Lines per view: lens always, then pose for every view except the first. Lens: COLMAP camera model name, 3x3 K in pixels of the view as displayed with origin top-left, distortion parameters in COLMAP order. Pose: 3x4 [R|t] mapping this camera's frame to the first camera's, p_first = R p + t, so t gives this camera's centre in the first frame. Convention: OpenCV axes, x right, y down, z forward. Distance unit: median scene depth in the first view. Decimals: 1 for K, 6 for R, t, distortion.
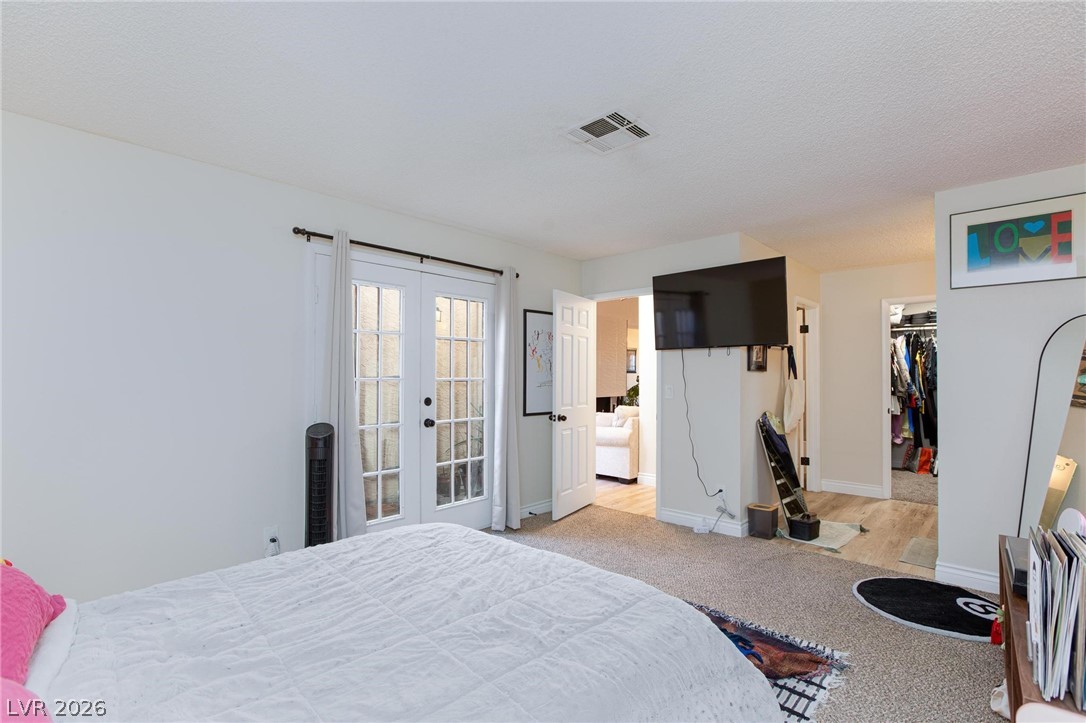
lens RADIAL K [[530.4, 0, 535.5], [0, 530.4, 365.1], [0, 0, 1]] dist [-0.002655, 0.000183]
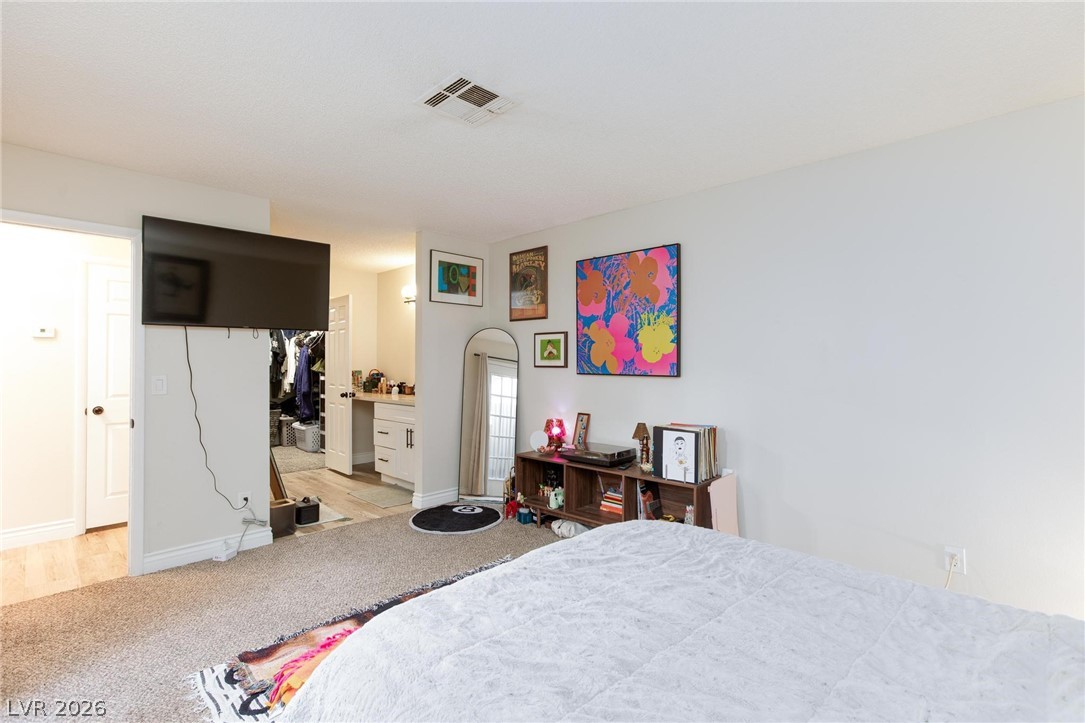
lens RADIAL K [[529.9, 0, 538.3], [0, 529.9, 362.1], [0, 0, 1]] dist [-0.002655, 0.000183]
pose [[-0.013129, -0.002914, 0.999910, -0.532900], [-0.019107, 0.999814, 0.002663, 0.008856], [-0.999731, -0.019071, -0.013182, 0.592587]]
